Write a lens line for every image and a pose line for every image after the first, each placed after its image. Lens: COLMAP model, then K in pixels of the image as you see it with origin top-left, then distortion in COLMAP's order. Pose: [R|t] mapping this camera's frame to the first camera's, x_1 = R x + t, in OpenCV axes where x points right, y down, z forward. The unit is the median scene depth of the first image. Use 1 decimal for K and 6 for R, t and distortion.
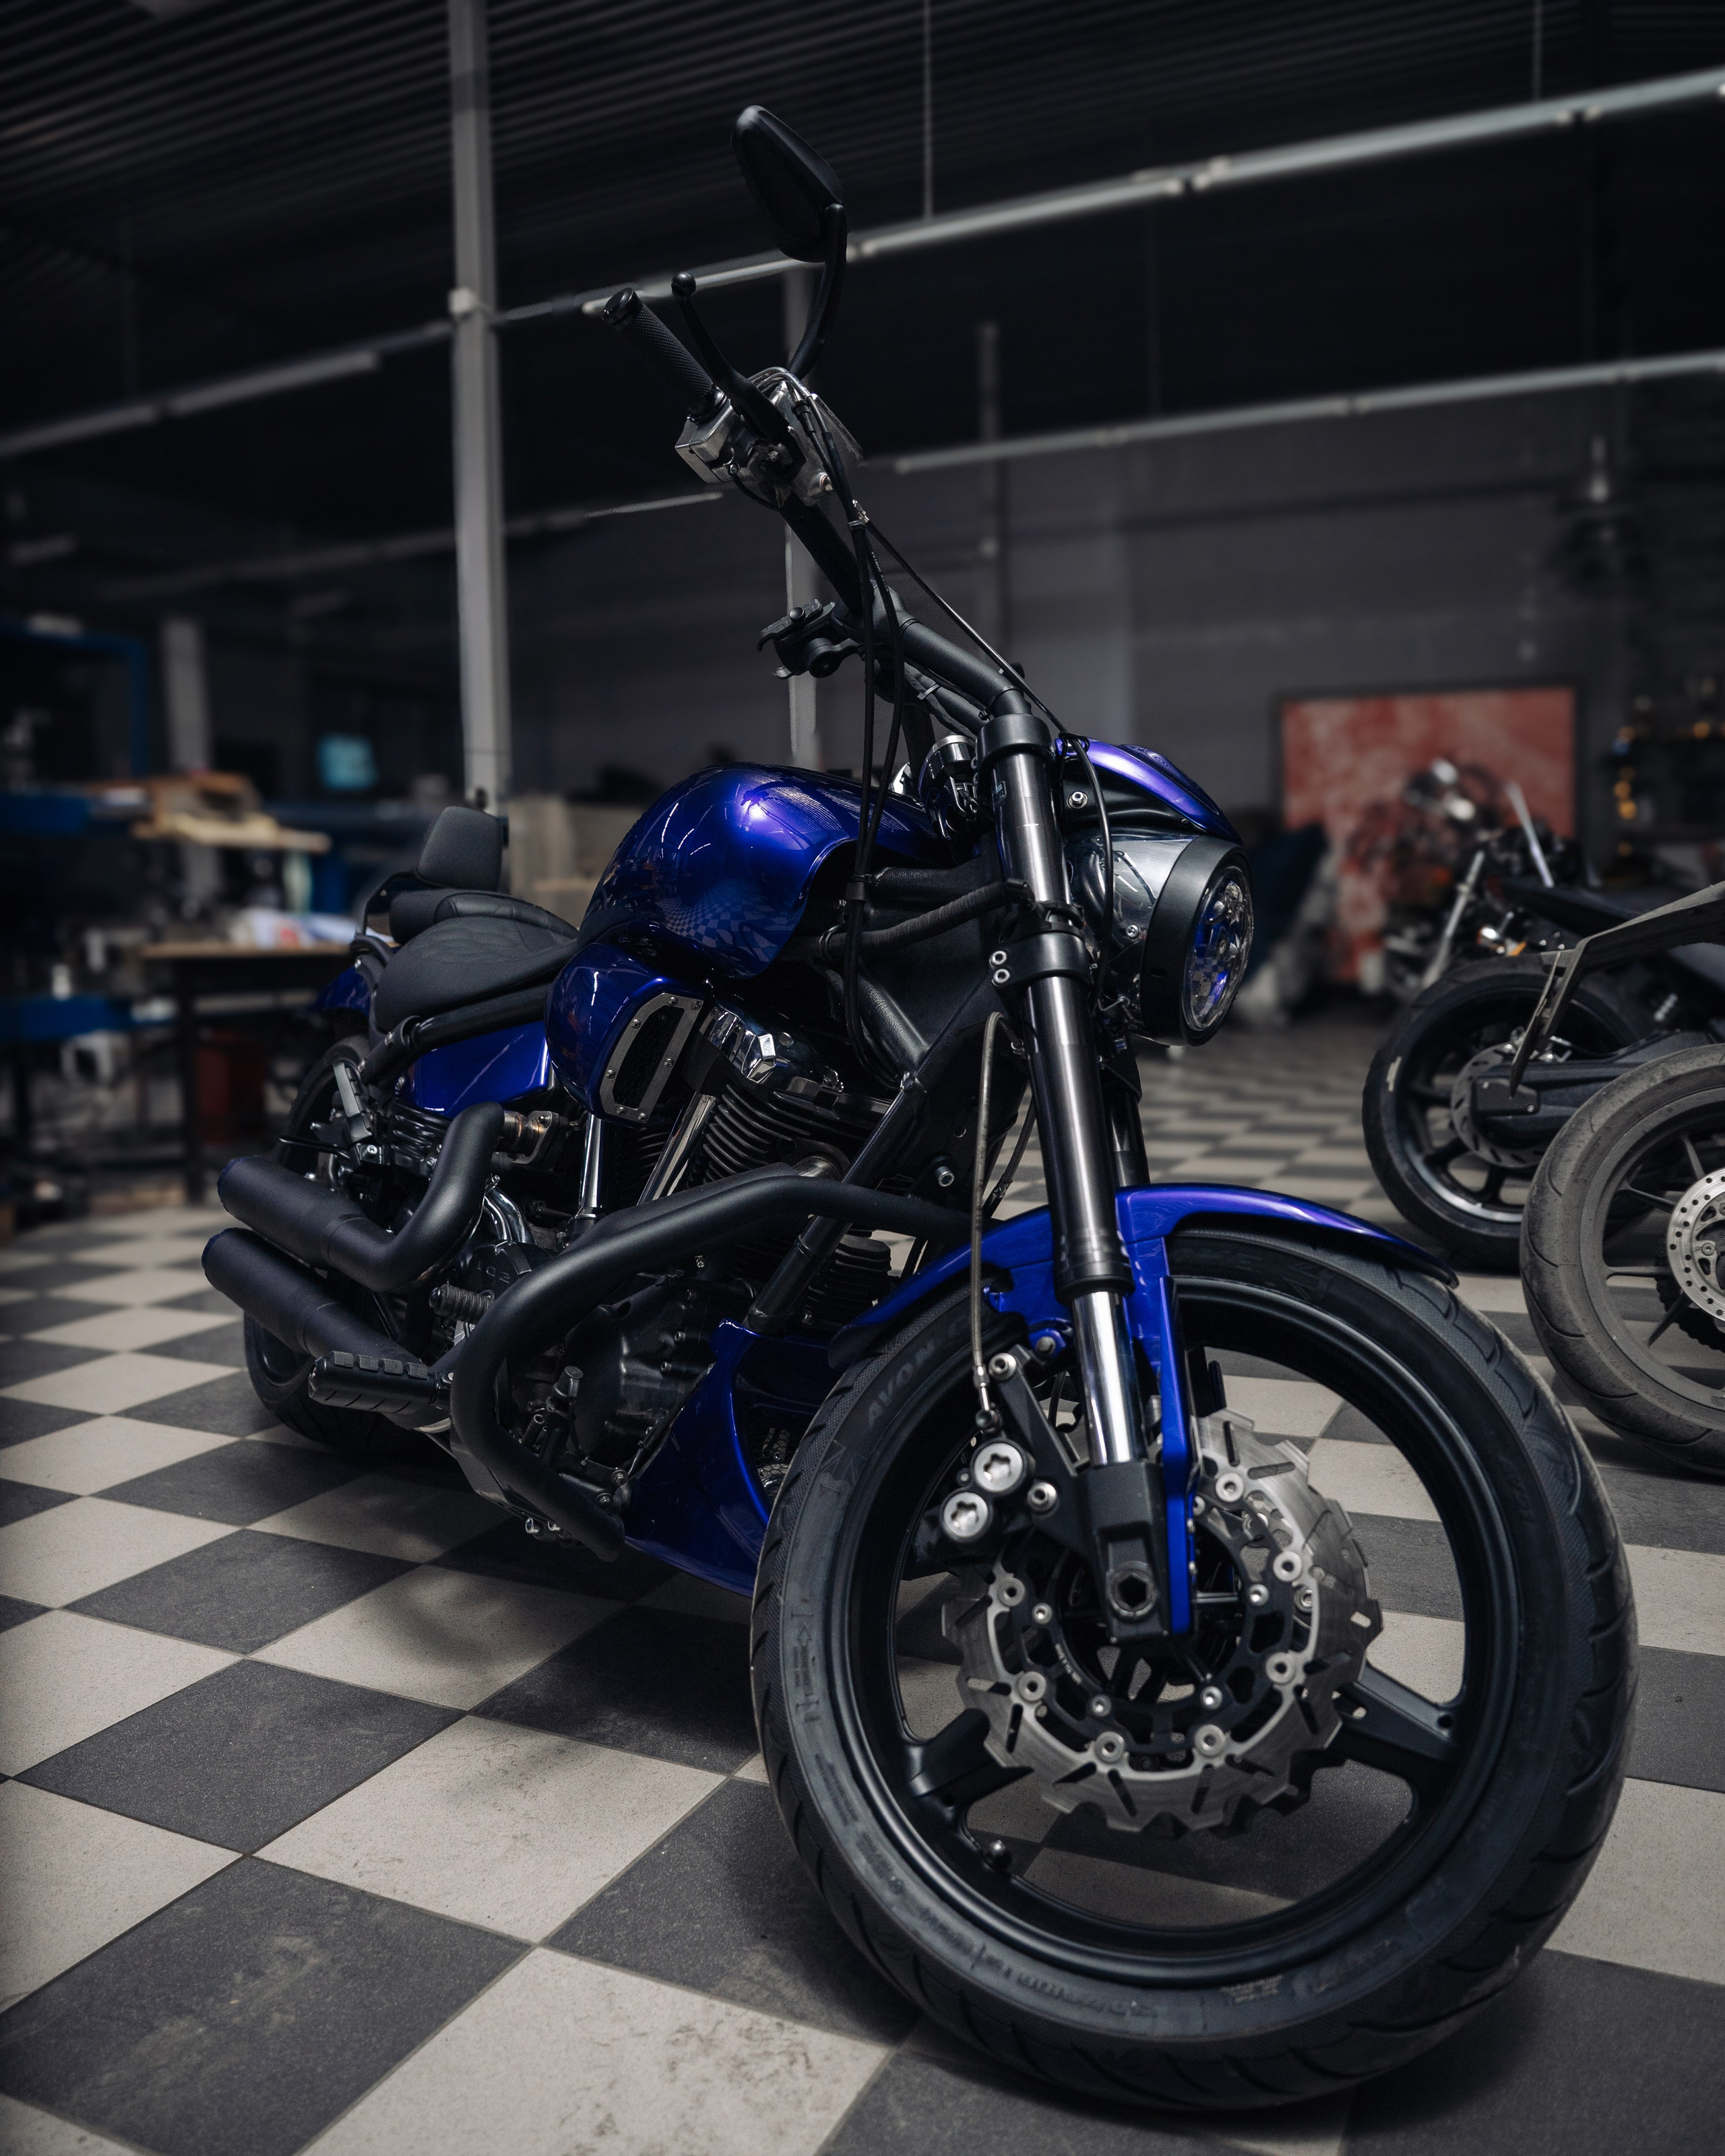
lens RADIAL K [[1752.4, 0, 857.7], [0, 1752.4, 1095.5], [0, 0, 1]] dist [-0.140192, 0.110239]
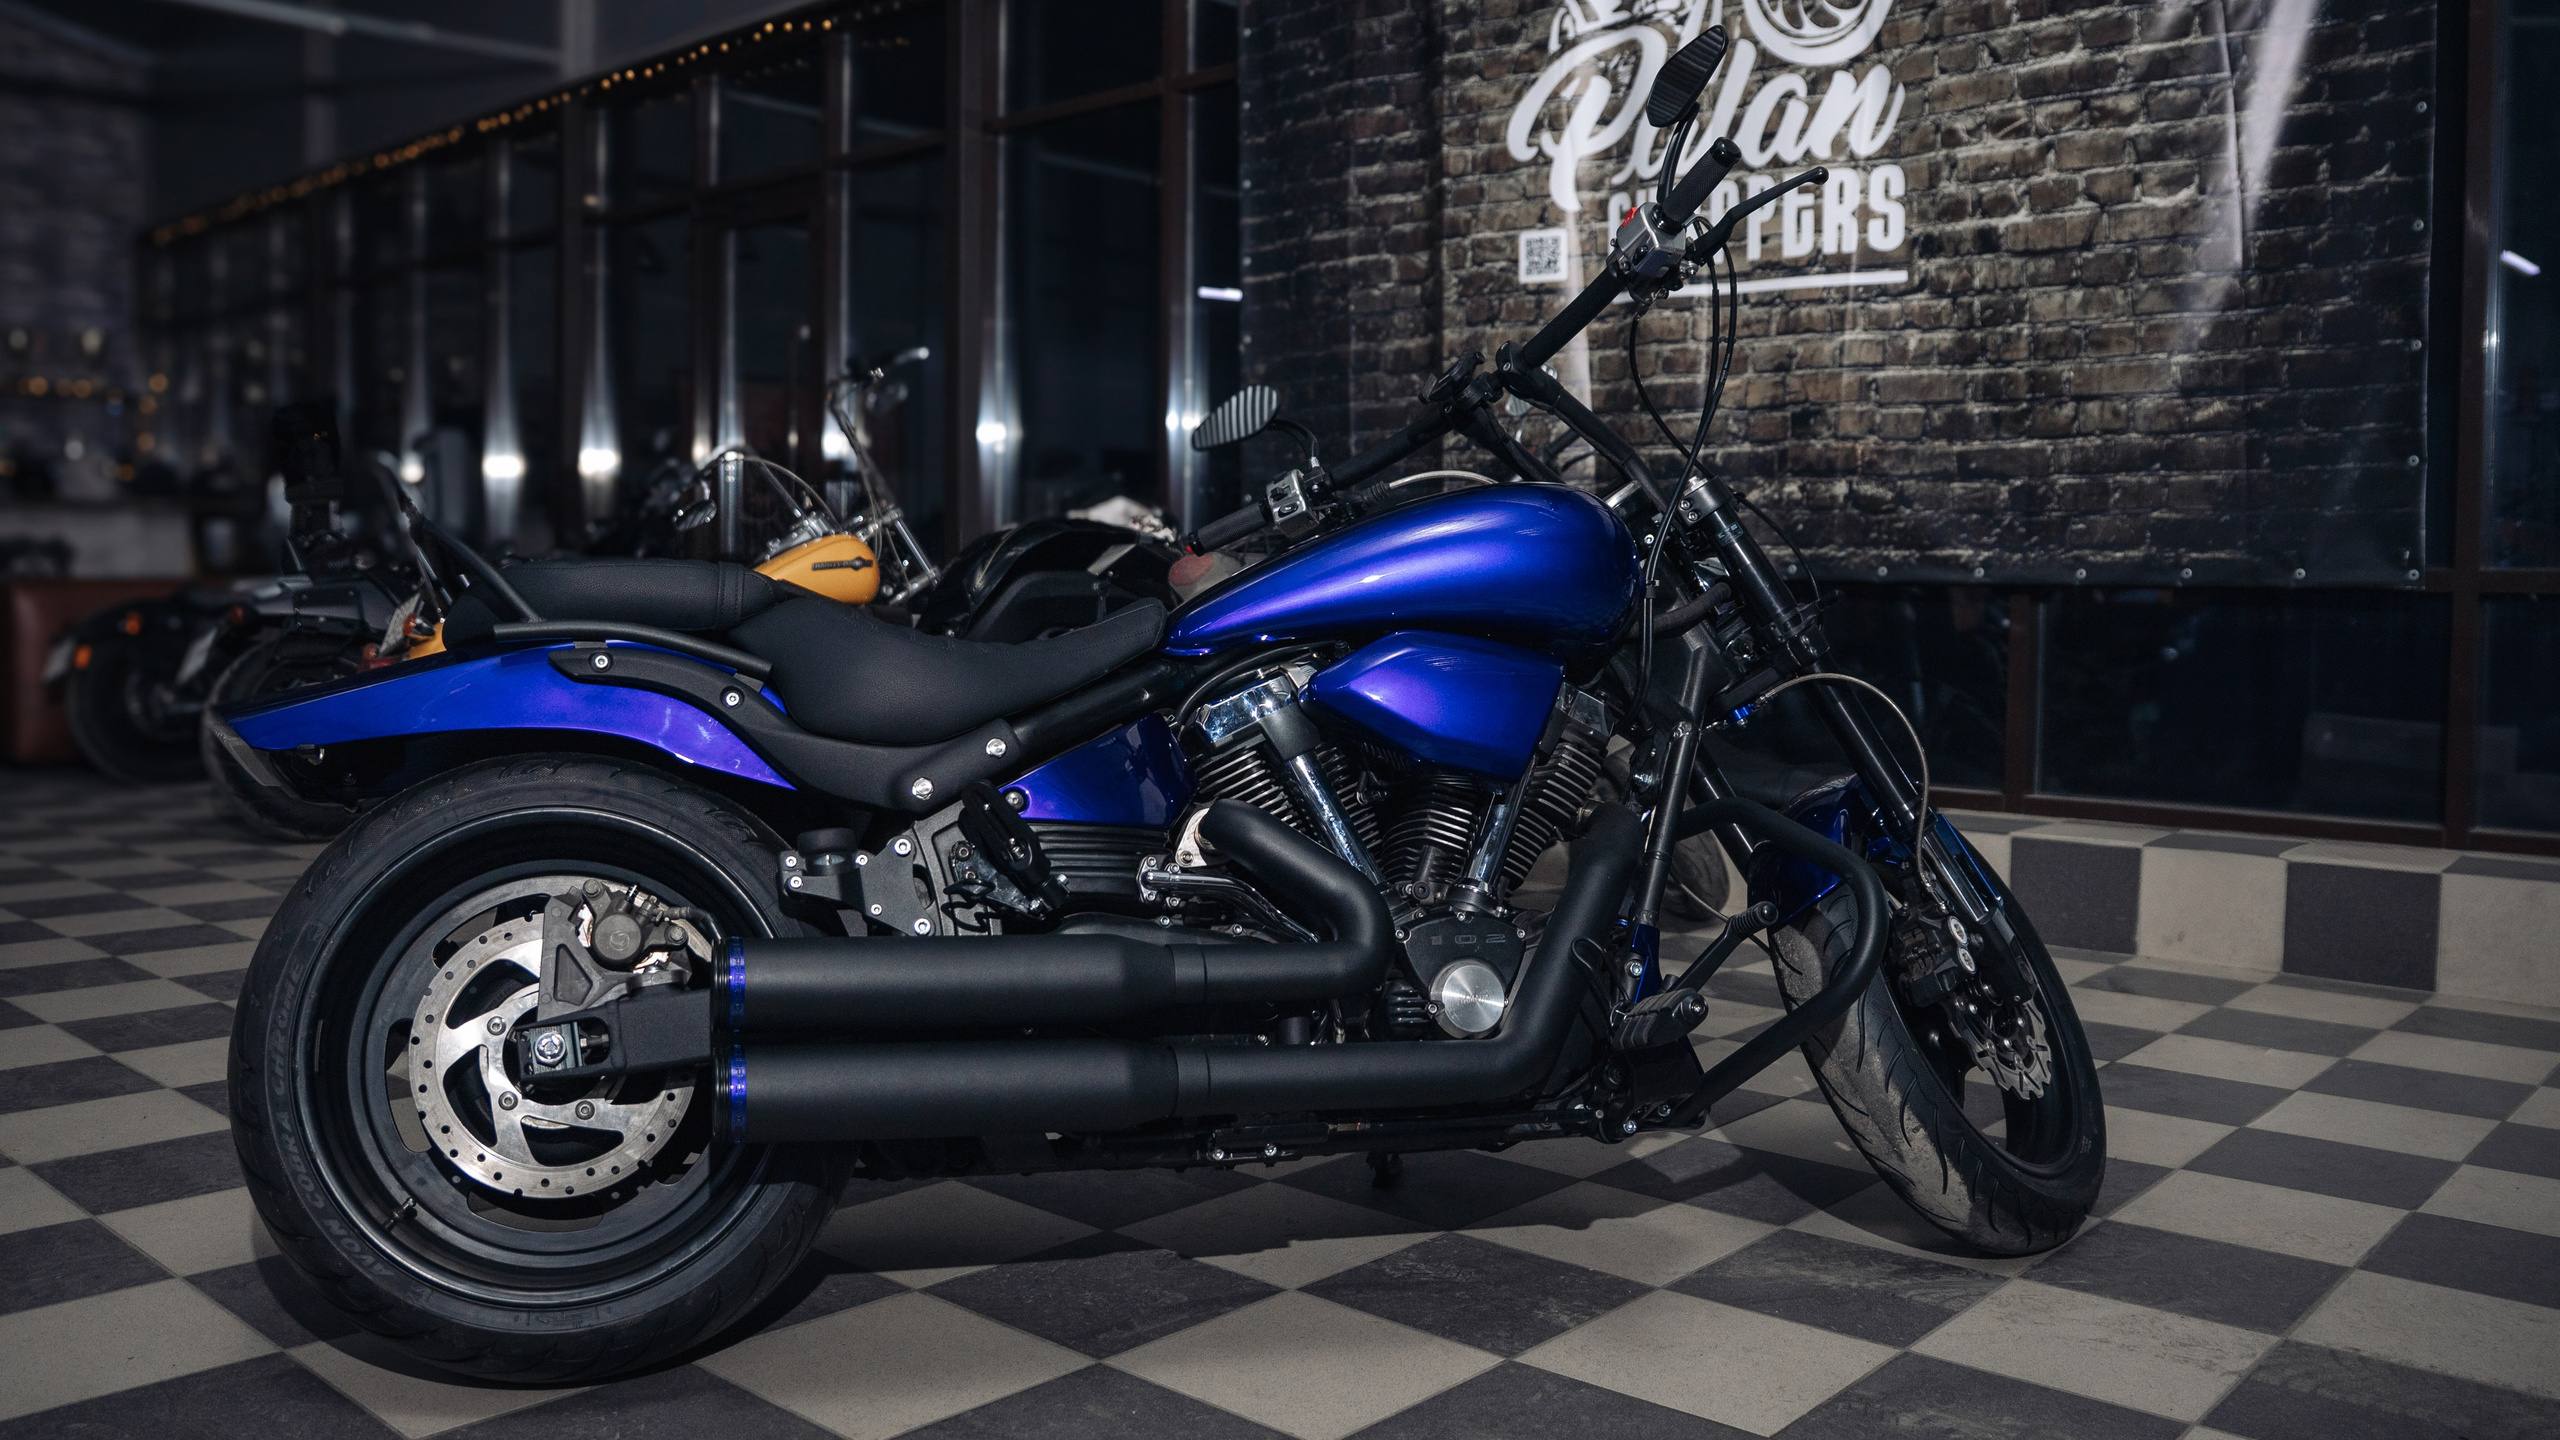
lens RADIAL K [[2048.1, 0, 1233.4], [0, 2048.1, 698.1], [0, 0, 1]] dist [-0.142119, 0.116014]
pose [[0.289789, -0.031428, 0.956574, -1.473203], [0.084356, 0.996410, 0.007182, -0.068285], [-0.953366, 0.078612, 0.291400, 0.782209]]
